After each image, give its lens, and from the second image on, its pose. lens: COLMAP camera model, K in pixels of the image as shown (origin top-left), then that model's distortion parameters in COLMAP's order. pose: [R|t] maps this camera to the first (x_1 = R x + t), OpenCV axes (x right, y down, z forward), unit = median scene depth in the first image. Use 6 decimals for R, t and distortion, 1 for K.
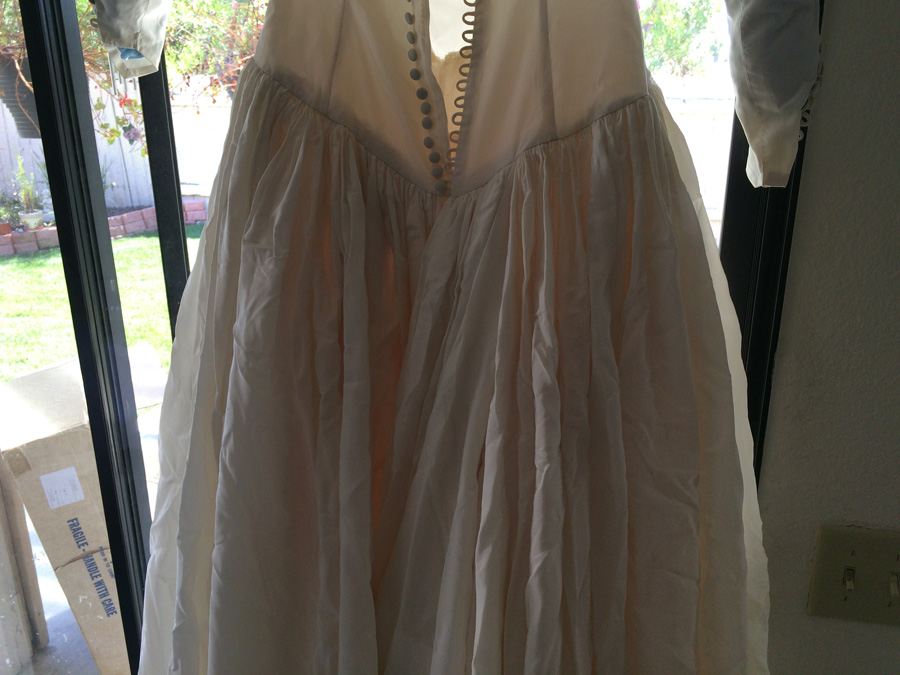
lens RADIAL K [[761.9, 0, 452.2], [0, 761.9, 336.8], [0, 0, 1]] dist [0.078367, -0.111341]
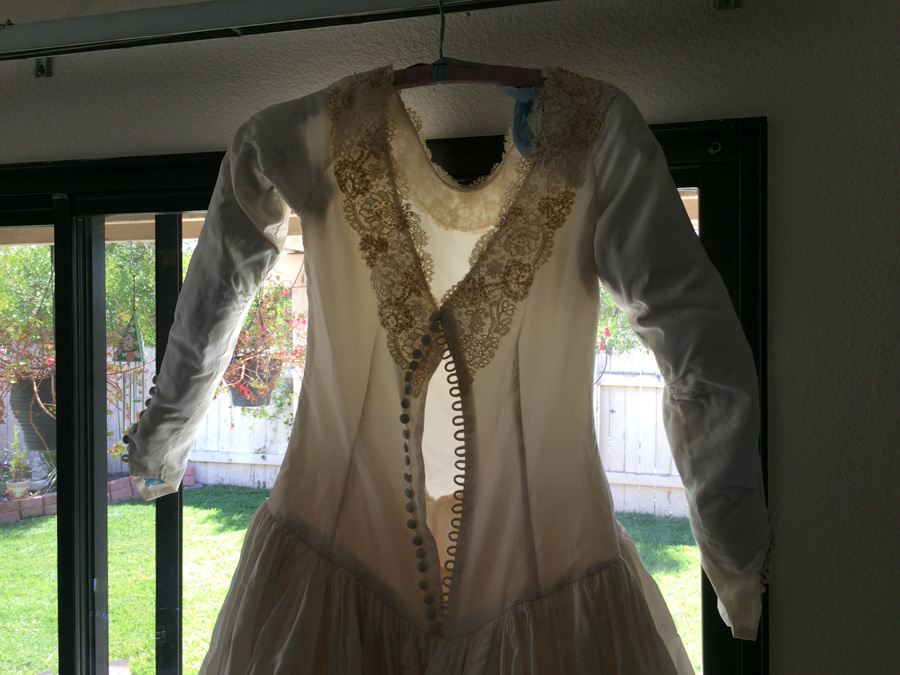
lens RADIAL K [[761.9, 0, 452.2], [0, 761.9, 336.8], [0, 0, 1]] dist [0.078367, -0.111341]
pose [[0.999882, 0.000894, 0.015318, -0.006569], [0.003889, 0.950947, -0.309330, -0.253505], [-0.014844, 0.309353, 0.950831, -0.141010]]
